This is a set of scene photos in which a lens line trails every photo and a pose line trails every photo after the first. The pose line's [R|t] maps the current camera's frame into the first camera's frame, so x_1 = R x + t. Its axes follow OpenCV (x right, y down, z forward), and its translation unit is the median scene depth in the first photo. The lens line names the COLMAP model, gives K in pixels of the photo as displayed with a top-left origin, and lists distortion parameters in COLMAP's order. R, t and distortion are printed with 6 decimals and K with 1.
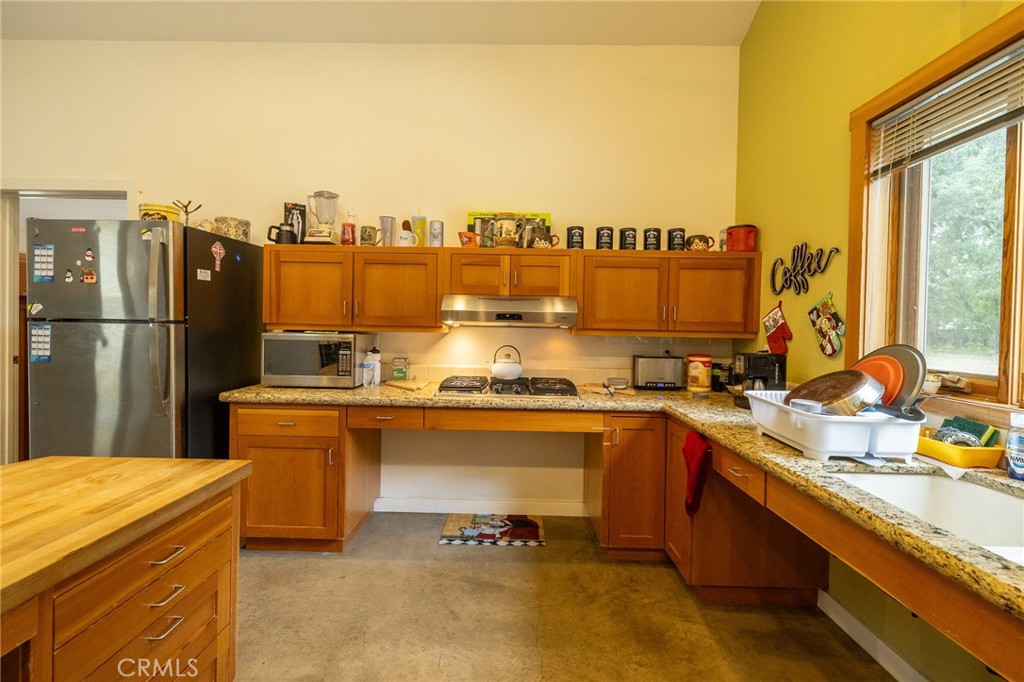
lens RADIAL K [[445.6, 0, 510.1], [0, 445.6, 332.7], [0, 0, 1]] dist [-0.000601, 0.000238]
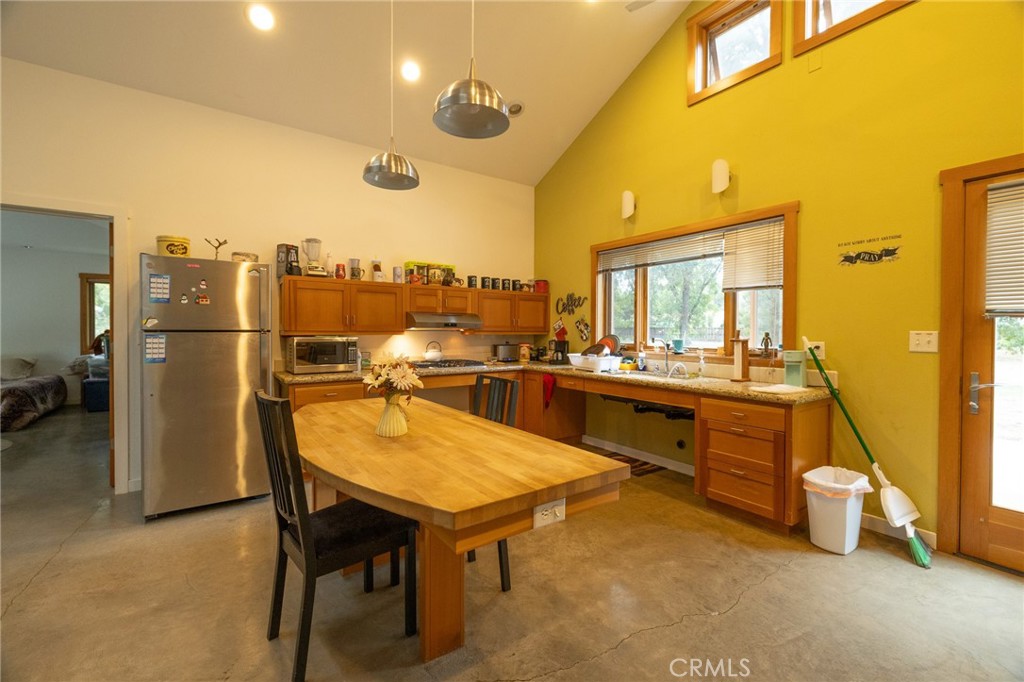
lens RADIAL K [[427.2, 0, 512.3], [0, 427.2, 334.5], [0, 0, 1]] dist [0.002733, 0.000322]
pose [[0.808477, -0.021307, 0.588142, -0.824960], [0.019198, 0.999767, 0.009830, -0.009796], [-0.588215, 0.003344, 0.808698, -0.567929]]
